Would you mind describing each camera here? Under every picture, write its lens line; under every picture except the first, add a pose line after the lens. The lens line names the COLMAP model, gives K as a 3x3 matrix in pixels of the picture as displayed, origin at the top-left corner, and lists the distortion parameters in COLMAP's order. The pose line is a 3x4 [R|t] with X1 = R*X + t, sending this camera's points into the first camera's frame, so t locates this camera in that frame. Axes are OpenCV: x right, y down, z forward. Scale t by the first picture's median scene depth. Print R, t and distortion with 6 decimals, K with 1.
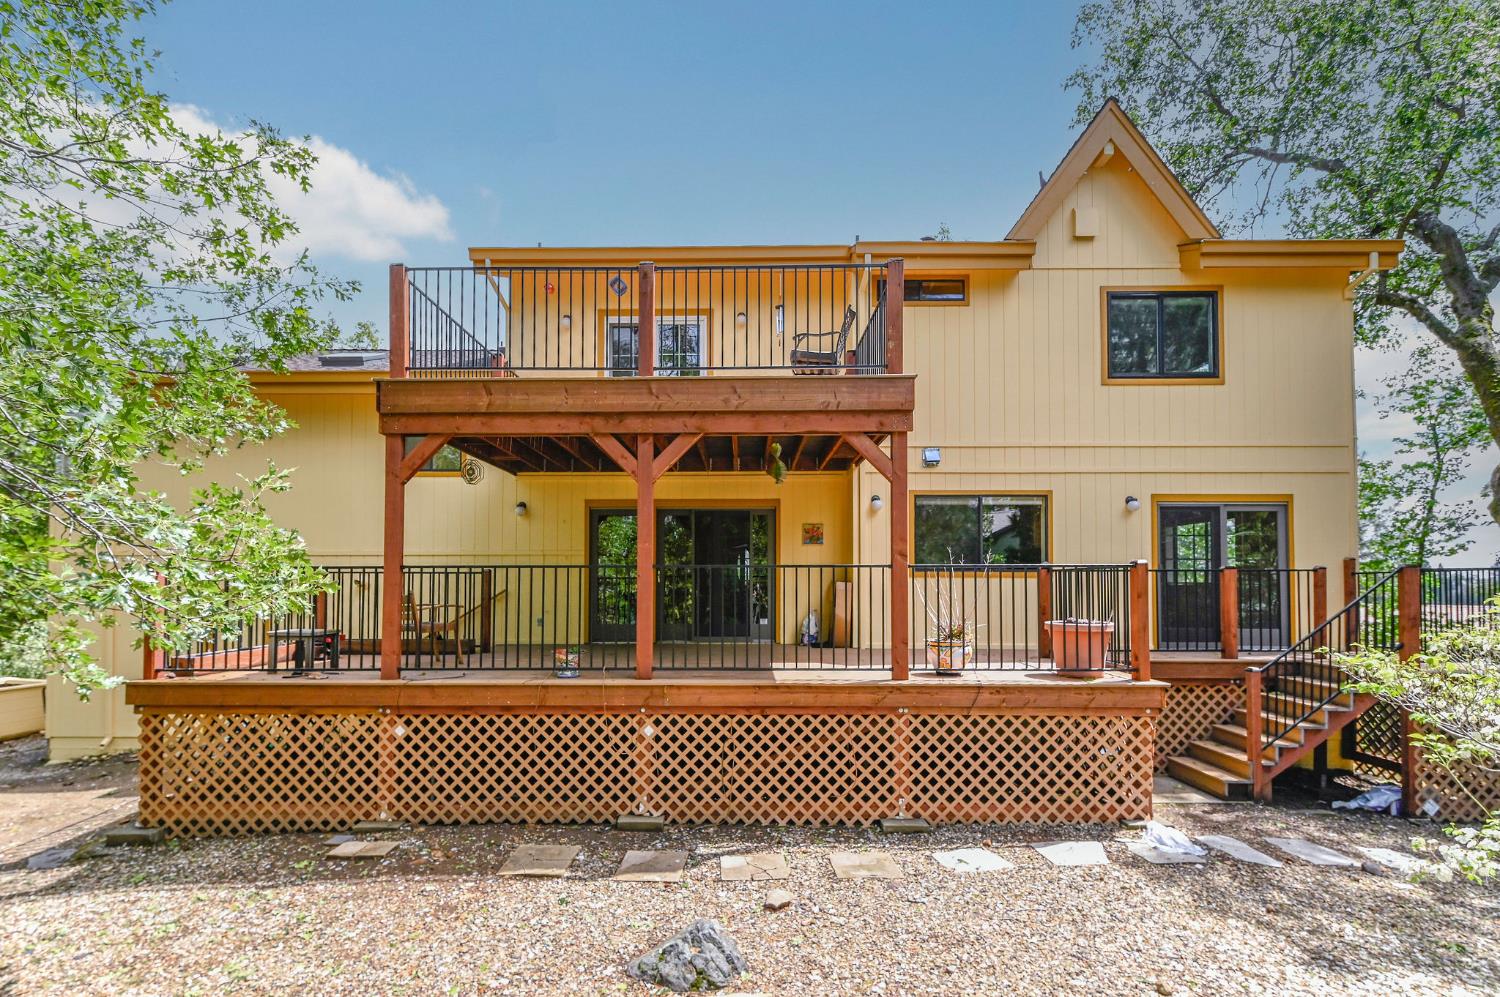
lens RADIAL K [[688.4, 0, 744.3], [0, 688.4, 543.3], [0, 0, 1]] dist [0.021317, -0.011643]
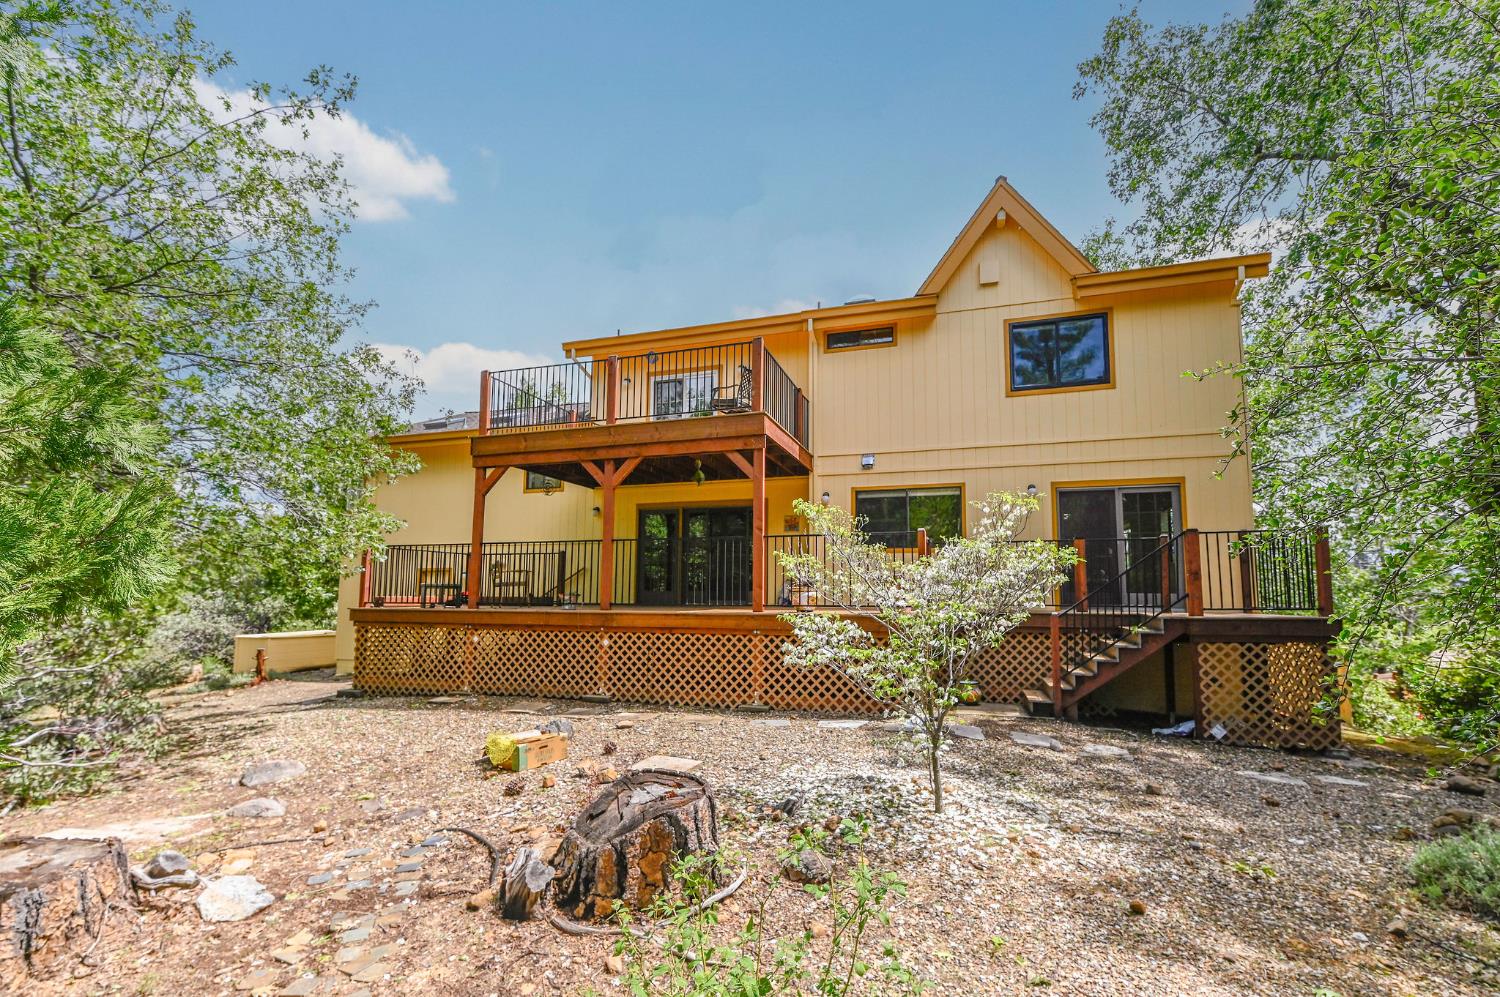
lens RADIAL K [[648.6, 0, 750.0], [0, 648.6, 498.5], [0, 0, 1]] dist [0.022291, -0.011836]
pose [[0.959088, -0.038861, -0.280429, 0.621391], [0.016319, 0.996476, -0.082276, 0.068147], [0.282638, 0.074334, 0.956342, -0.378783]]
